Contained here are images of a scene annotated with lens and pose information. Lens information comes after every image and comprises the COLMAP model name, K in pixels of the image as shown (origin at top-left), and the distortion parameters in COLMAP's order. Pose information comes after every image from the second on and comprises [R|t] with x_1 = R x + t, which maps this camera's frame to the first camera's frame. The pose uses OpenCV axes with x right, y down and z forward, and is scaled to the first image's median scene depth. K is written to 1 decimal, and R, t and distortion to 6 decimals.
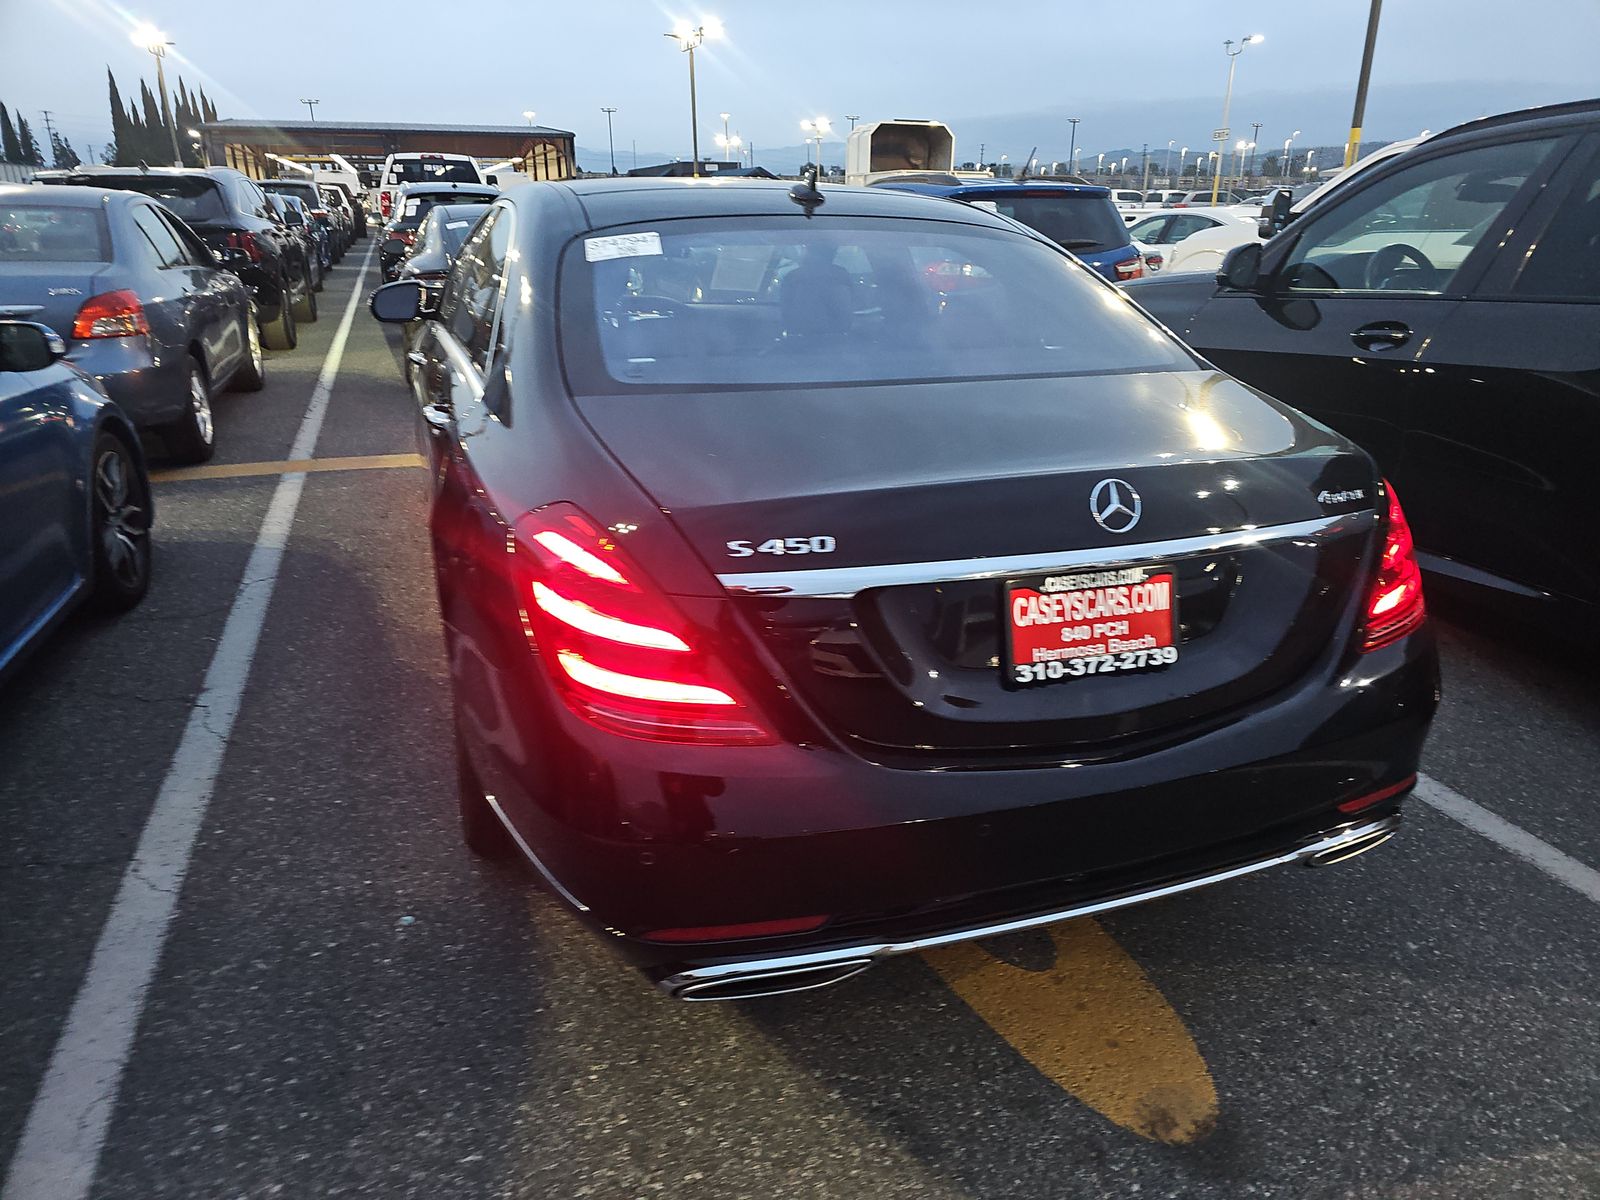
lens RADIAL K [[1079.8, 0, 795.6], [0, 1079.8, 594.8], [0, 0, 1]] dist [0.047985, -0.041617]
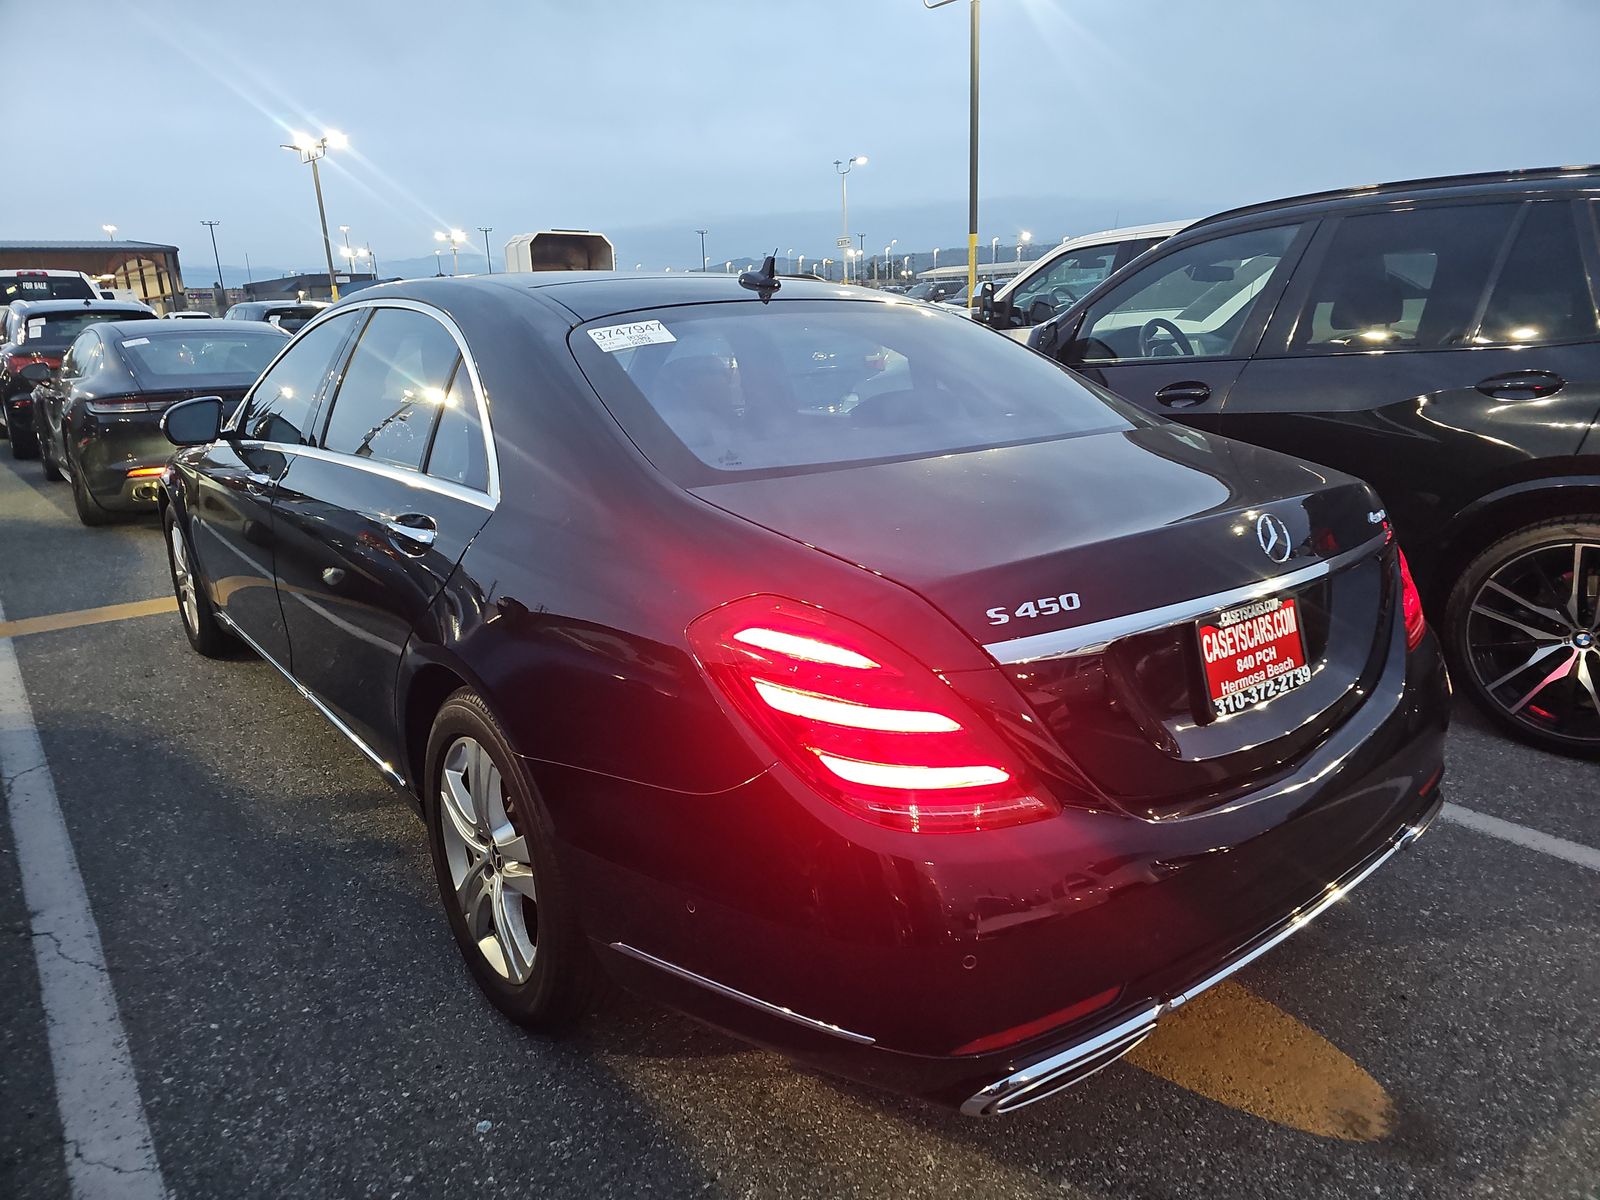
lens RADIAL K [[1079.8, 0, 795.6], [0, 1079.8, 594.8], [0, 0, 1]] dist [0.047985, -0.041617]
pose [[0.945465, -0.112785, 0.305574, -0.418888], [0.139703, 0.987881, -0.067631, -0.017430], [-0.294243, 0.106632, 0.949763, 0.110308]]
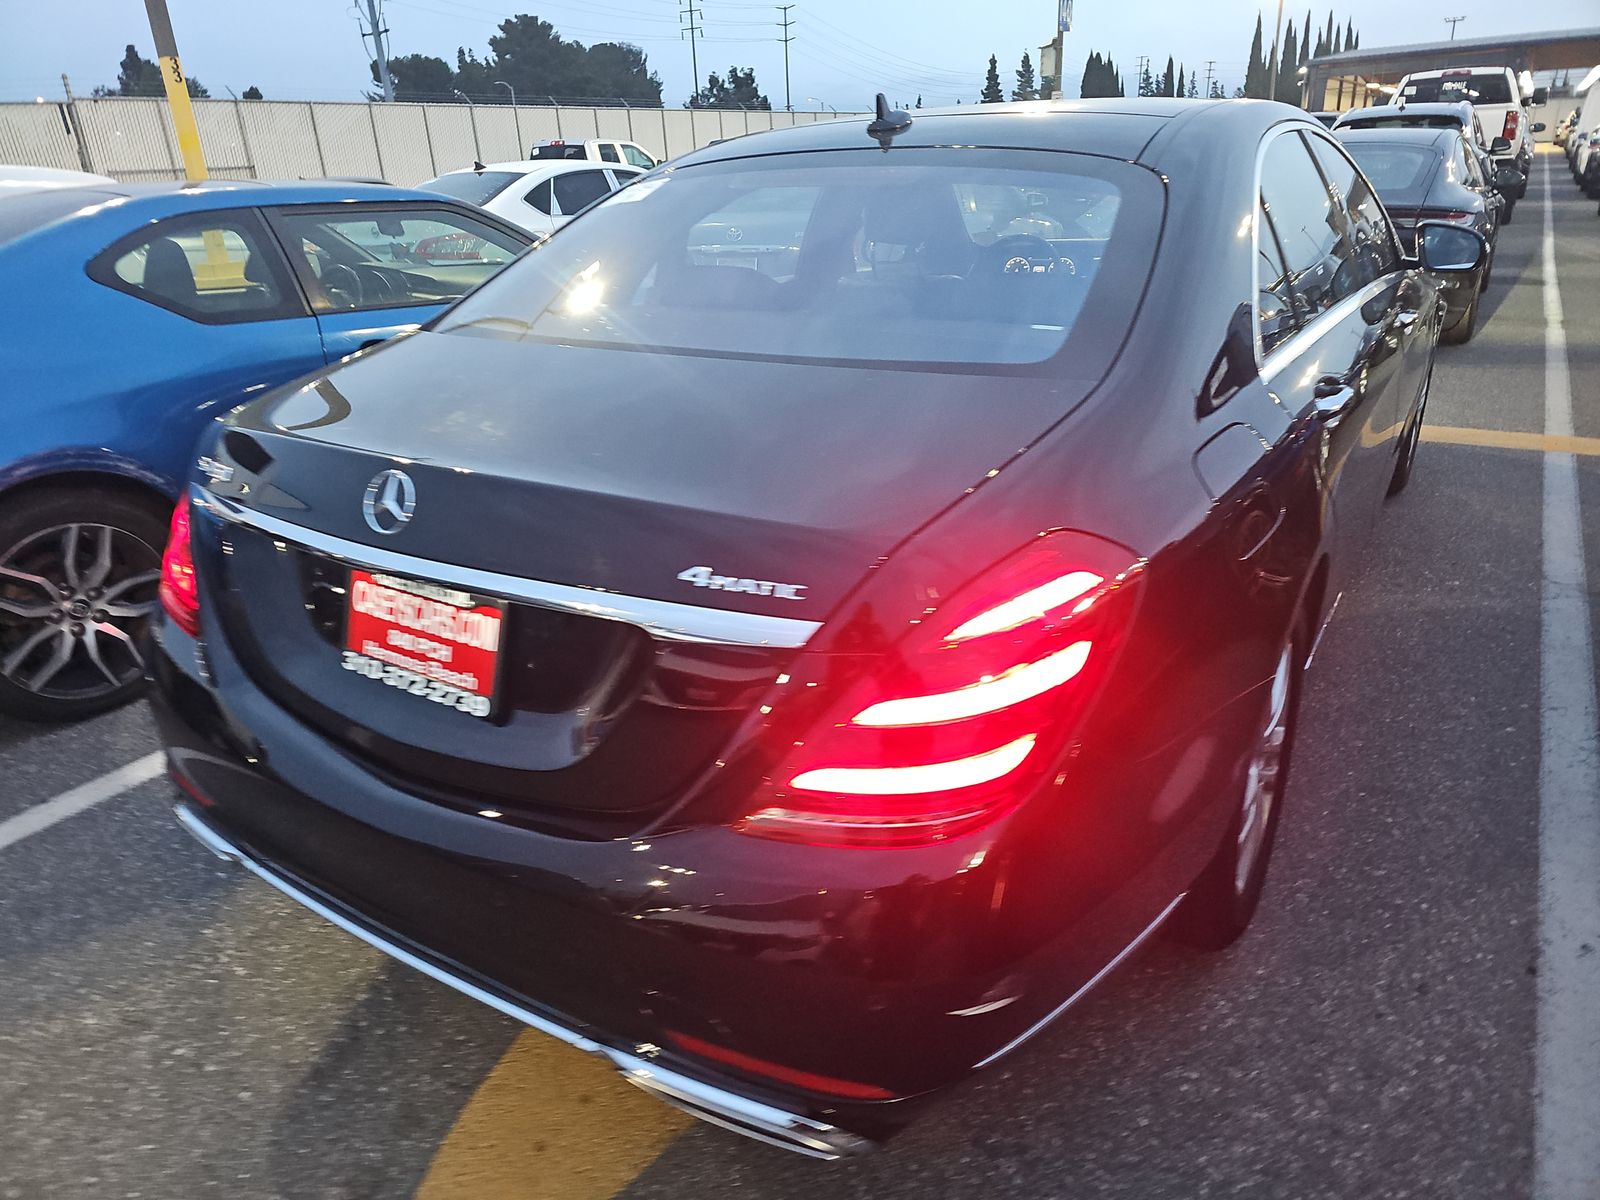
lens RADIAL K [[1079.8, 0, 795.6], [0, 1079.8, 594.8], [0, 0, 1]] dist [0.047985, -0.041617]
pose [[0.596026, 0.268188, -0.756854, 0.991883], [-0.227902, 0.960313, 0.160809, -0.191367], [0.769944, 0.076642, 0.633492, 0.617560]]
